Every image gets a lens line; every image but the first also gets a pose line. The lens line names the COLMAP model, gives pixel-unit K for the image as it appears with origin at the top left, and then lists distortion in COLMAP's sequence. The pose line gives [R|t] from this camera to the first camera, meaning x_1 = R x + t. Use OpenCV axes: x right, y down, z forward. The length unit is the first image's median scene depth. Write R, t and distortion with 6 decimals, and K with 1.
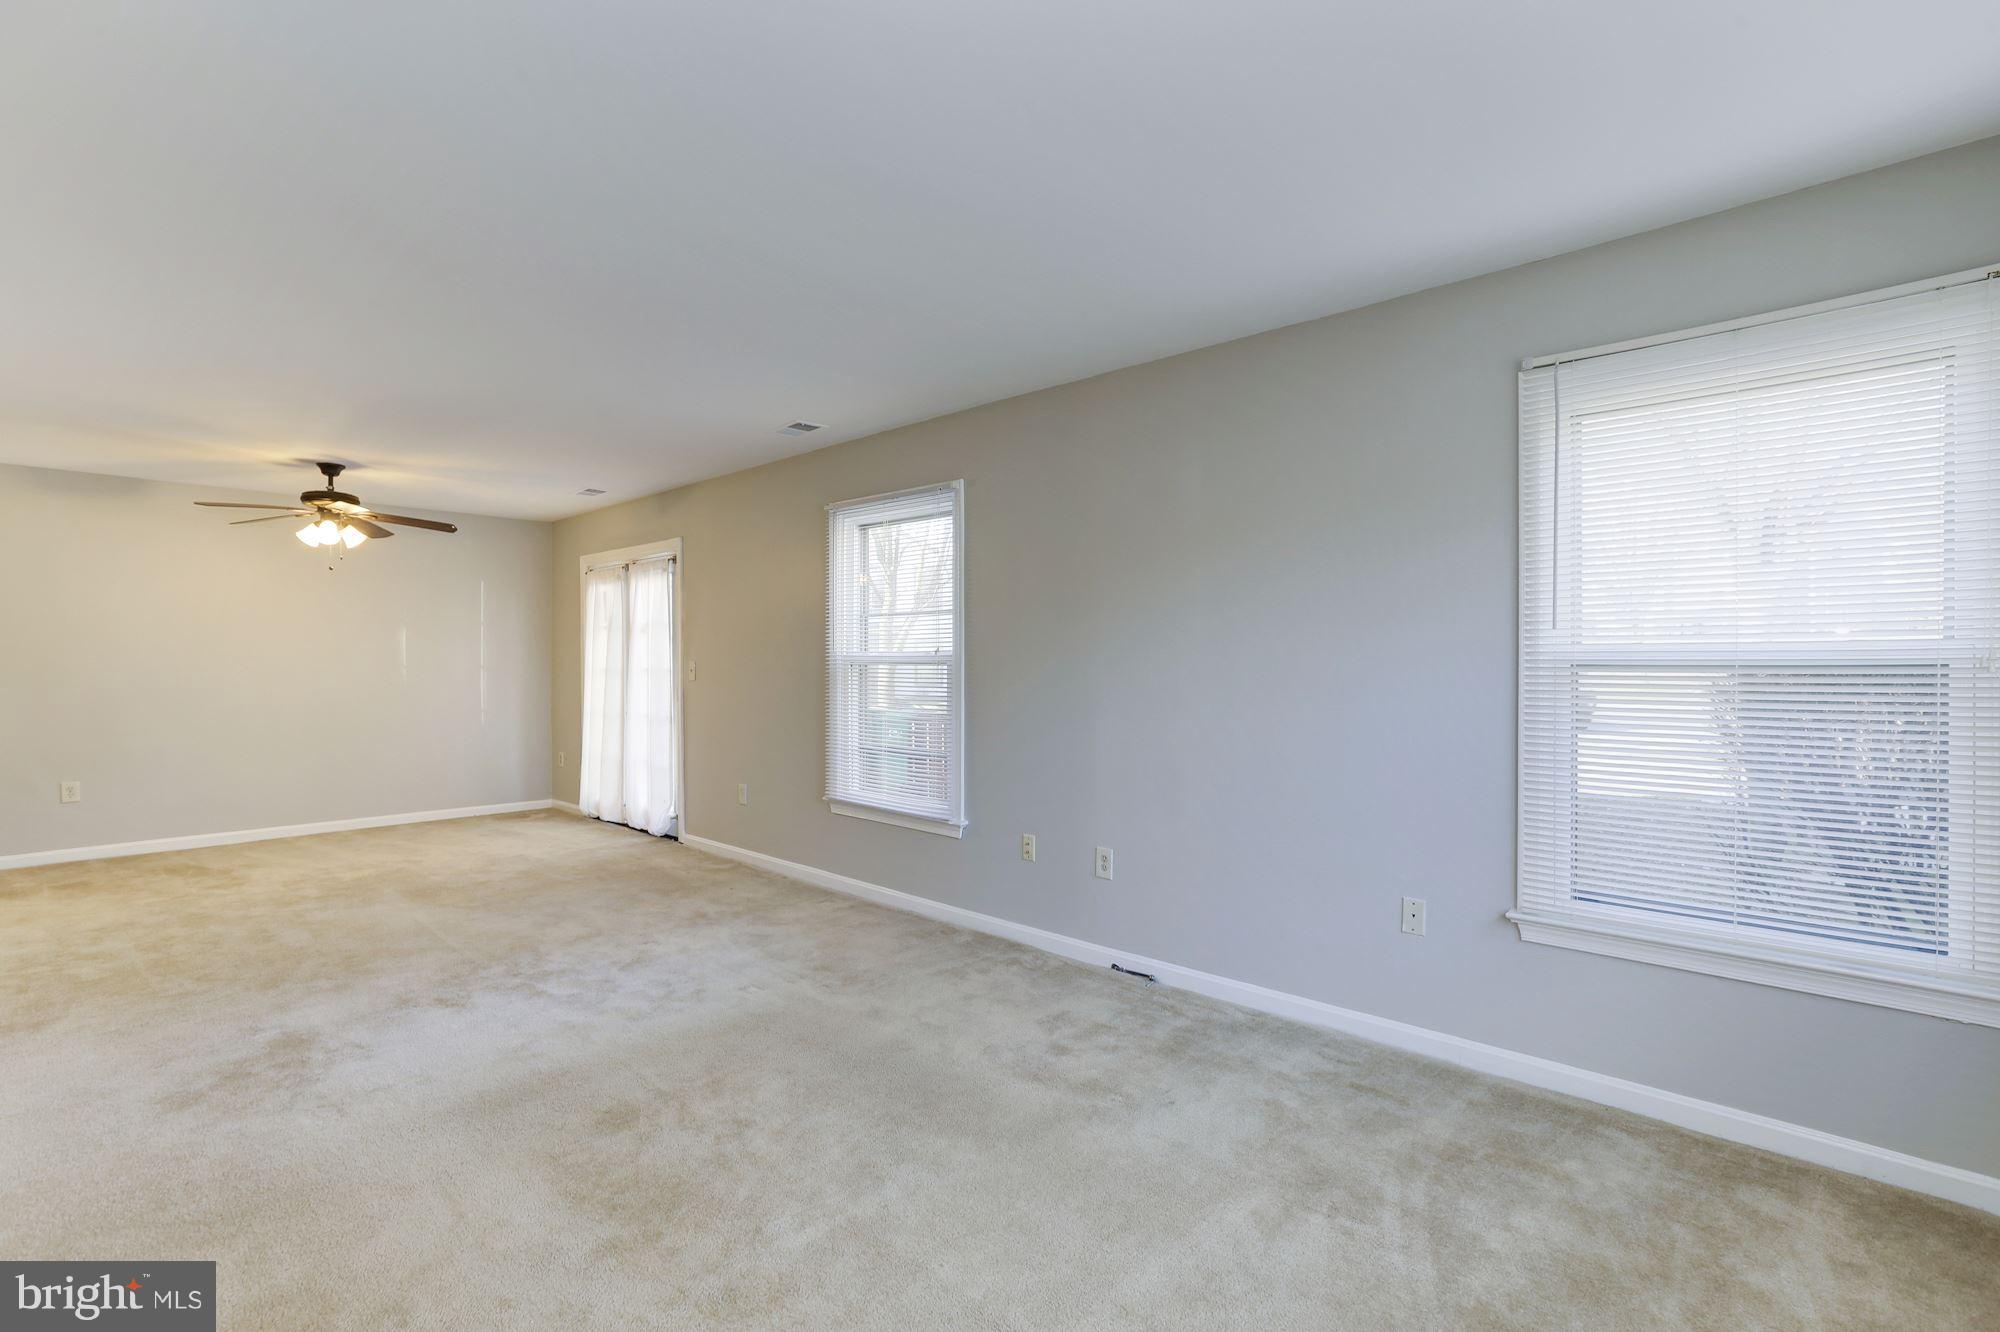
lens RADIAL K [[902.8, 0, 1000.0], [0, 902.8, 666.0], [0, 0, 1]] dist [-0.002121, 0.000309]
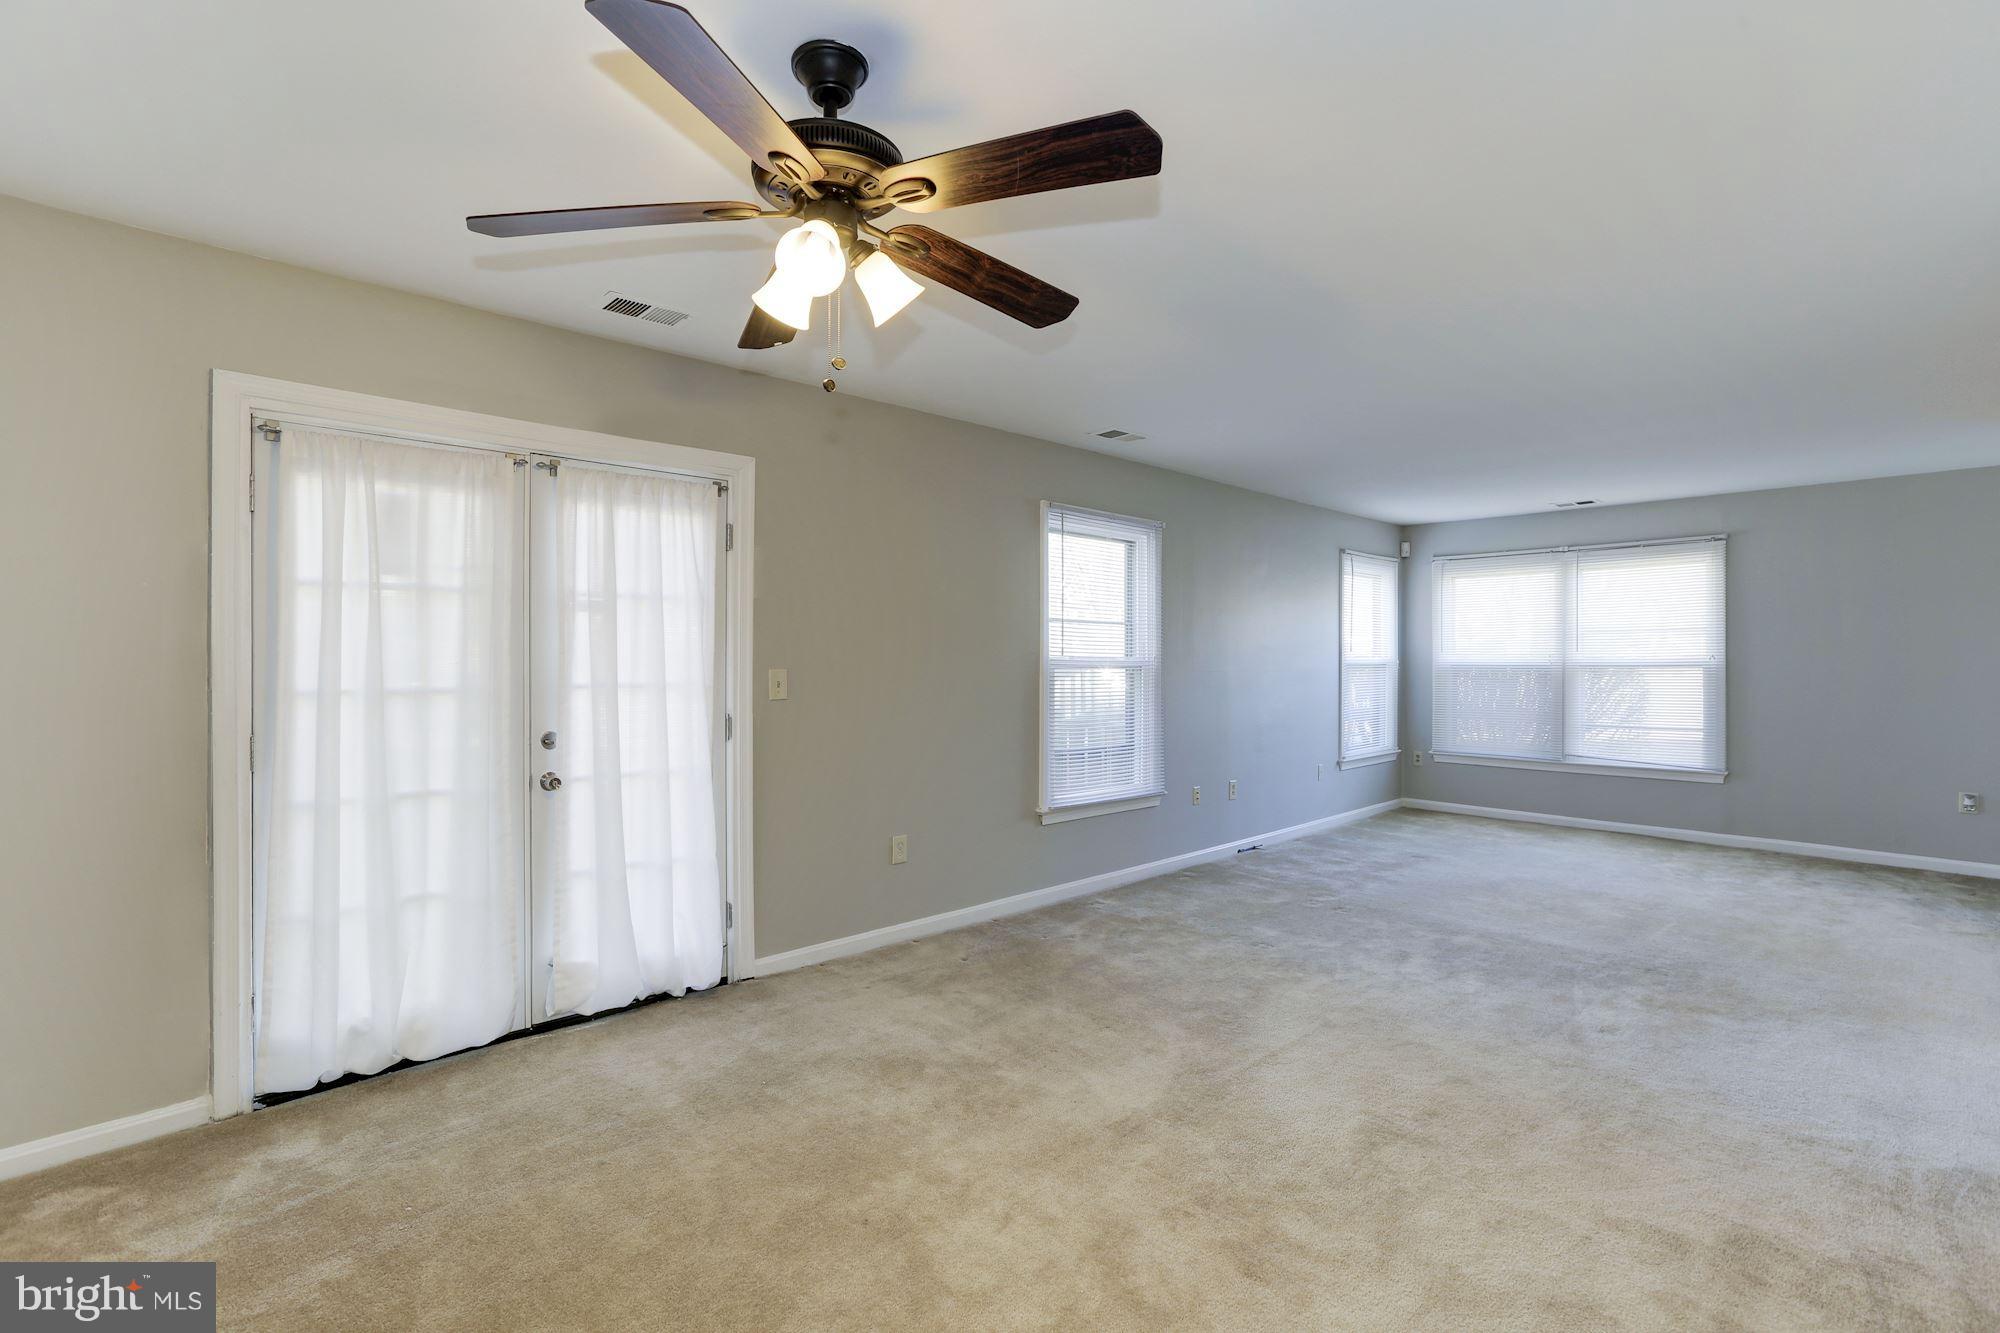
lens RADIAL K [[934.3, 0, 998.6], [0, 934.3, 658.3], [0, 0, 1]] dist [-0.002602, 0.013663]
pose [[0.054363, -0.003124, 0.998516, -1.386597], [-0.000320, 0.999995, 0.003146, -0.019982], [-0.998521, -0.000490, 0.054362, 1.173437]]
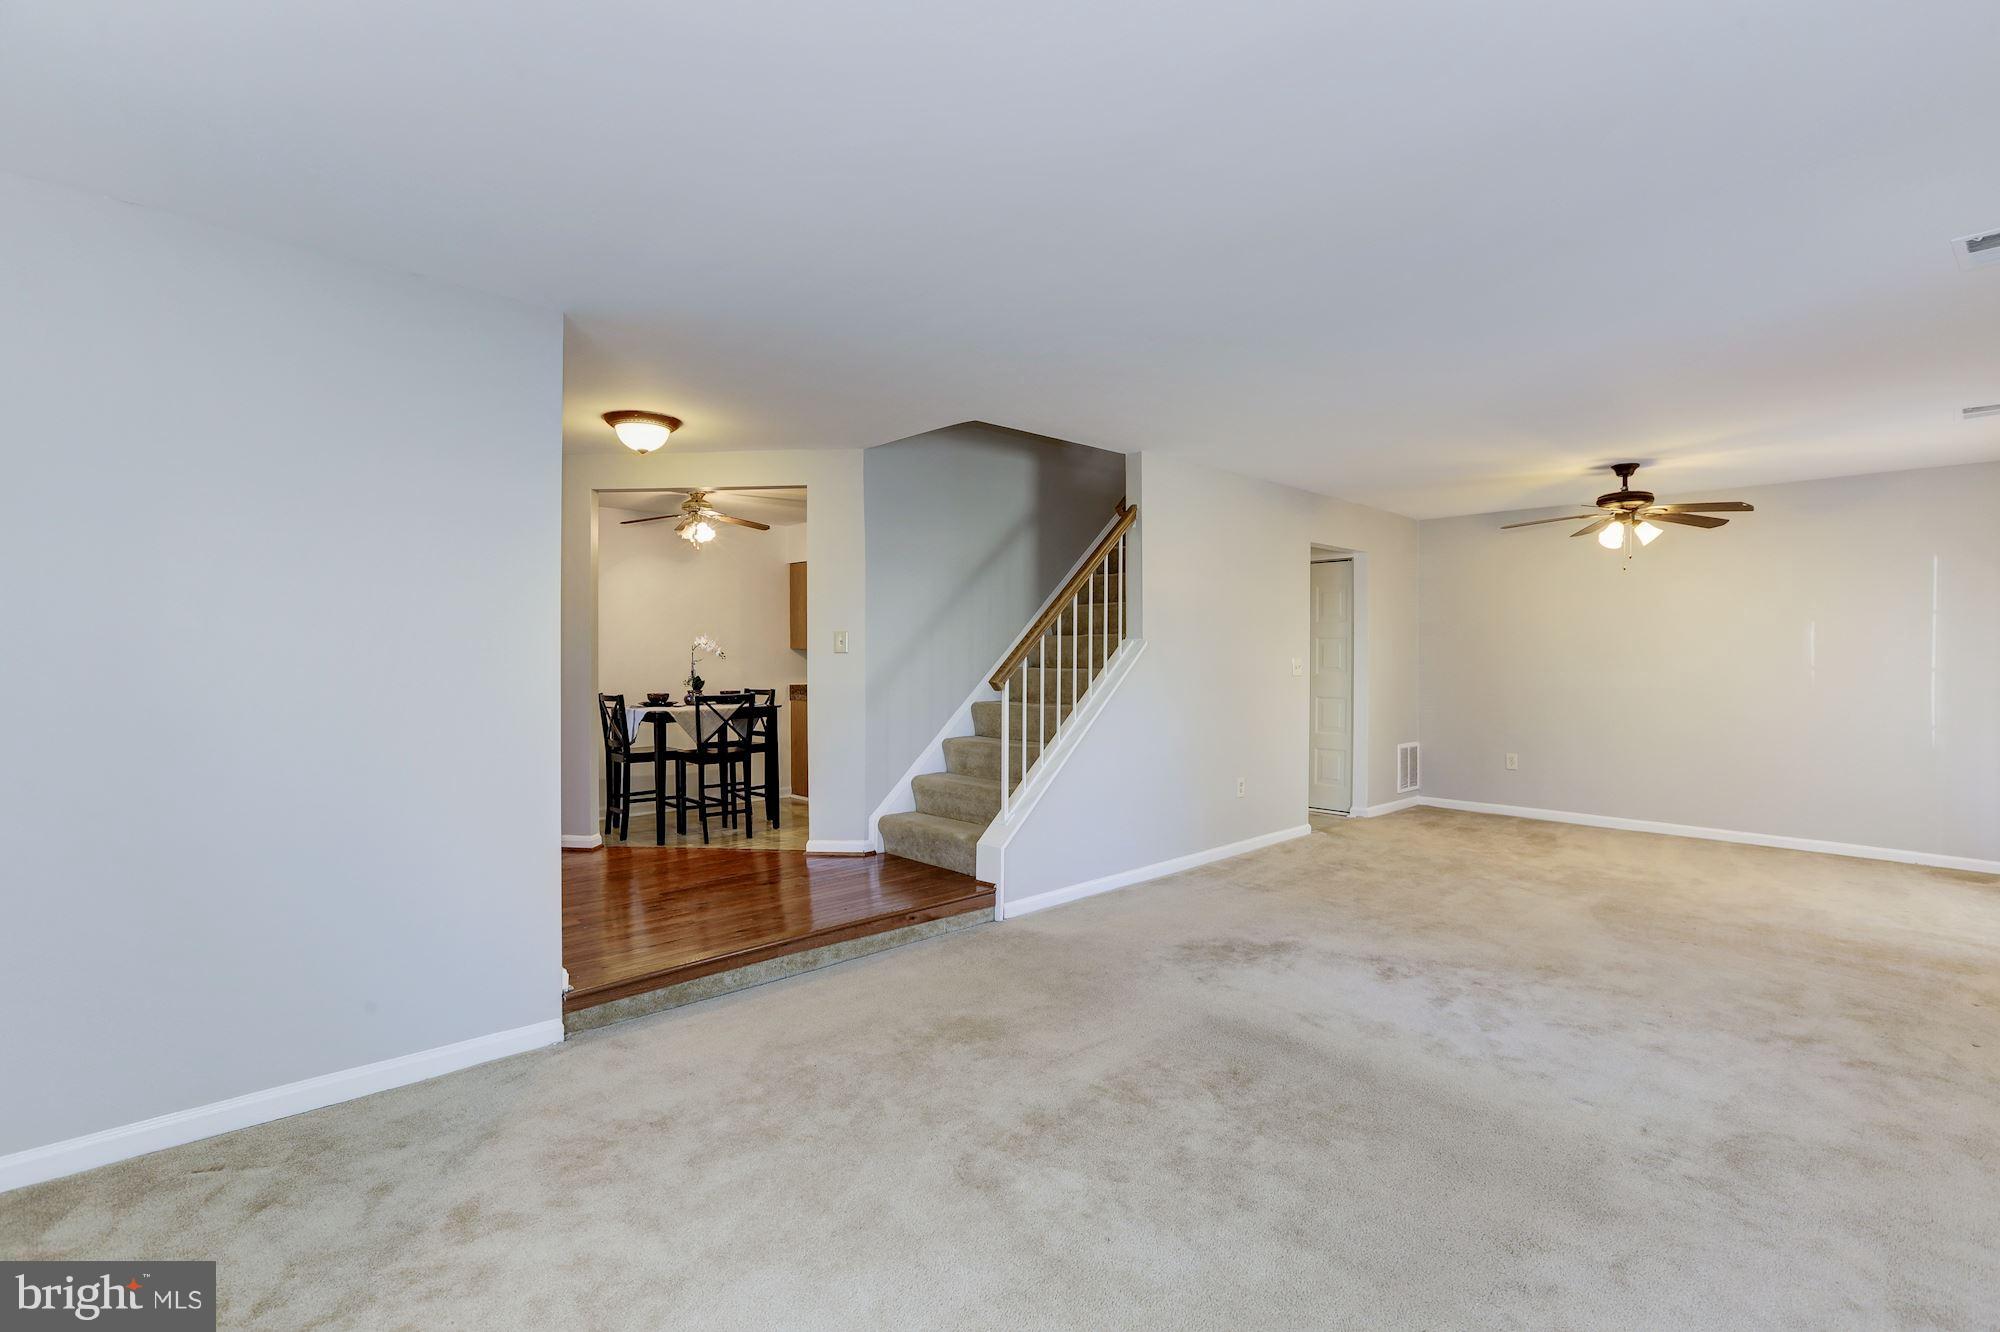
lens RADIAL K [[934.3, 0, 998.6], [0, 934.3, 657.8], [0, 0, 1]] dist [-0.002602, 0.013663]
pose [[-0.062029, 0.006077, -0.998056, 0.445635], [-0.002280, 0.999978, 0.006231, -0.016070], [0.998072, 0.002662, -0.062014, 0.469336]]
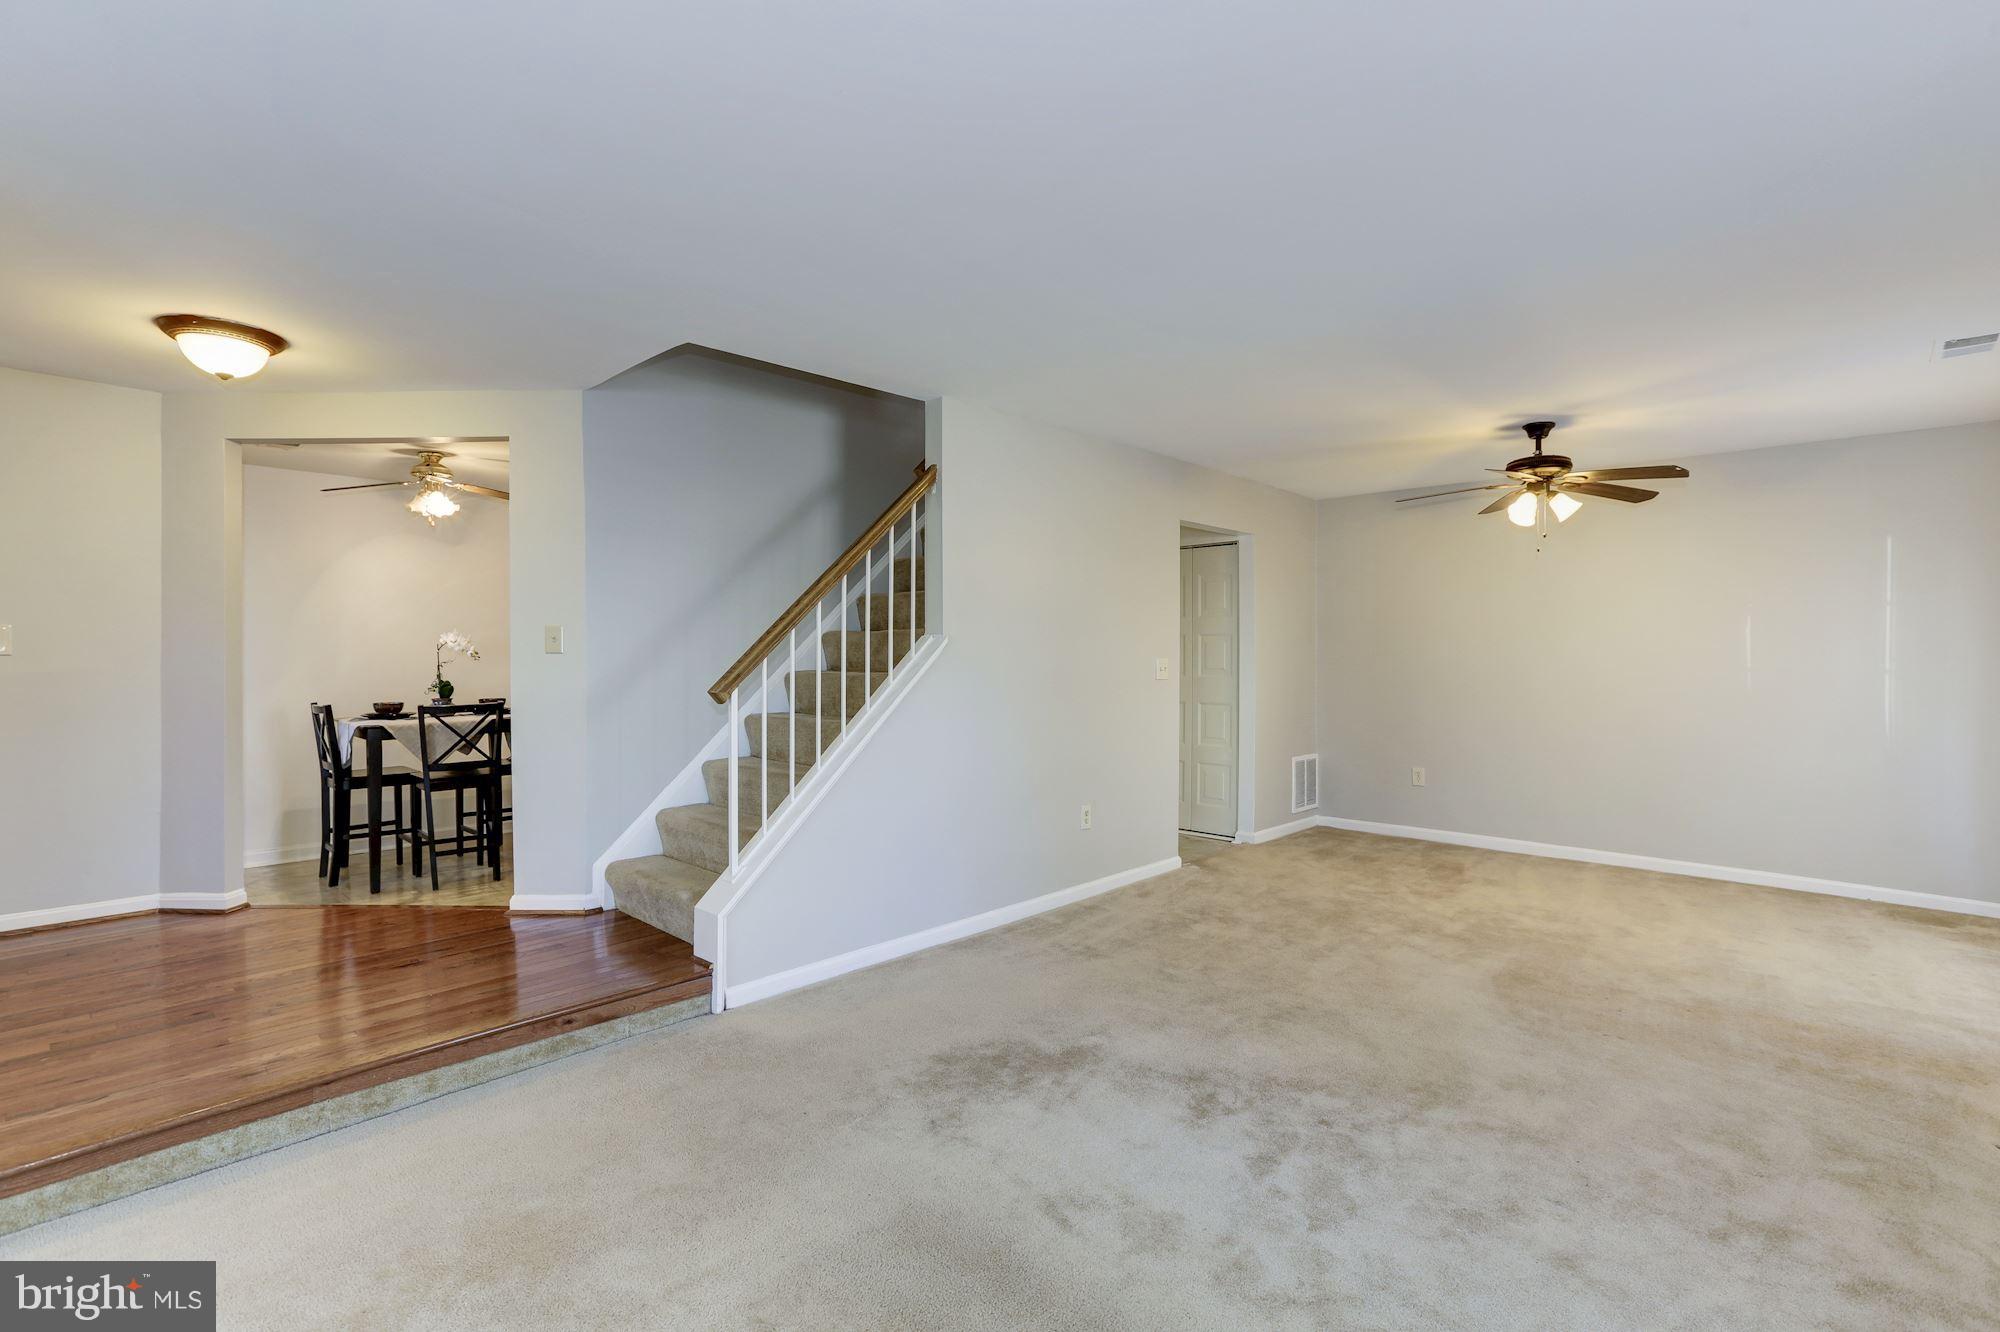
lens RADIAL K [[923.2, 0, 999.0], [0, 923.2, 654.2], [0, 0, 1]] dist [-0.011334, 0.012752]
pose [[-0.015833, 0.003768, -0.999868, 0.150835], [-0.001486, 0.999992, 0.003792, -0.017118], [0.999874, 0.001546, -0.015827, 0.660368]]
